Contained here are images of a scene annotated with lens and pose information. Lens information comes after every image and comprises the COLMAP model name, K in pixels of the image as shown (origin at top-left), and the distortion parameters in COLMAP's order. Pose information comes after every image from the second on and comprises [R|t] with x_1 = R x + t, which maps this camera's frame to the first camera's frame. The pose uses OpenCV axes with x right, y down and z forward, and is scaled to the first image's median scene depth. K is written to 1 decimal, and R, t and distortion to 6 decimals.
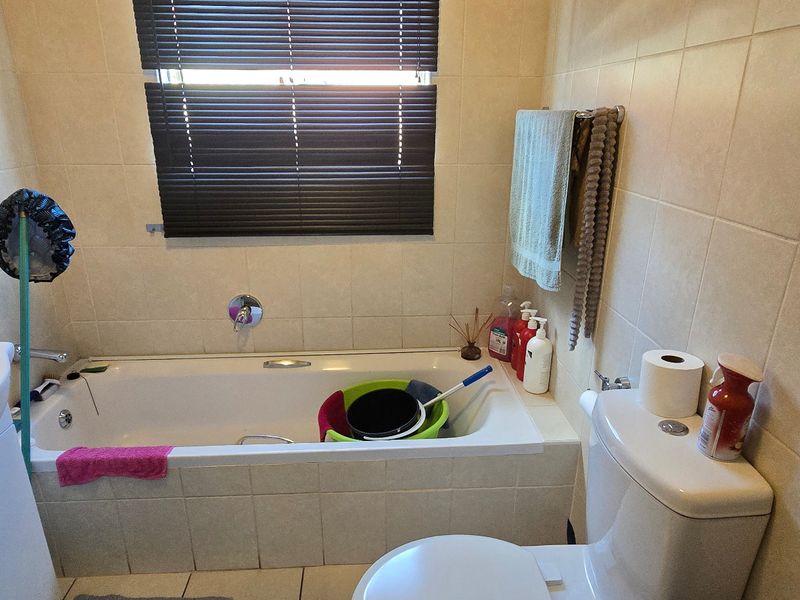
lens RADIAL K [[535.9, 0, 400.0], [0, 535.9, 303.9], [0, 0, 1]] dist [-0.002120, -0.003623]
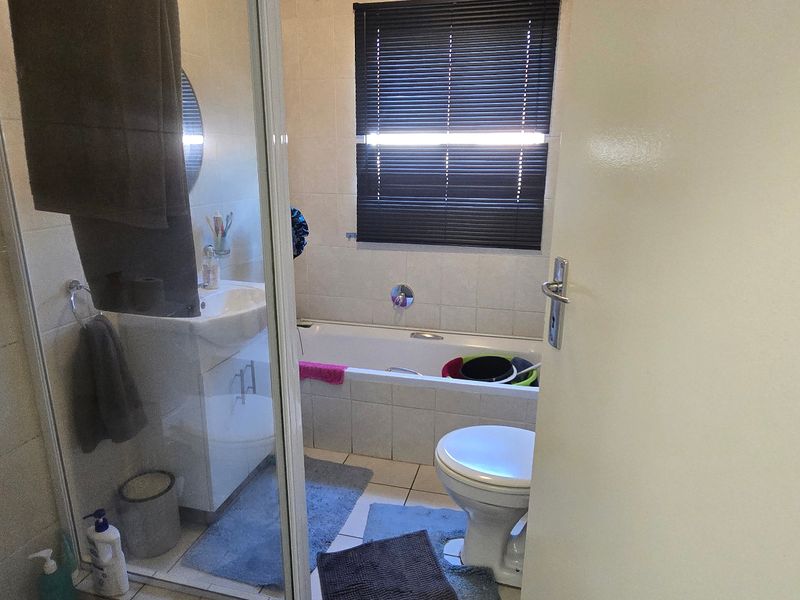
lens RADIAL K [[535.9, 0, 397.8], [0, 535.9, 299.4], [0, 0, 1]] dist [-0.002120, -0.003623]
pose [[0.947654, 0.082813, -0.308372, 0.157121], [-0.107361, 0.992191, -0.063480, 0.125266], [0.300707, 0.093264, 0.949145, -0.400709]]
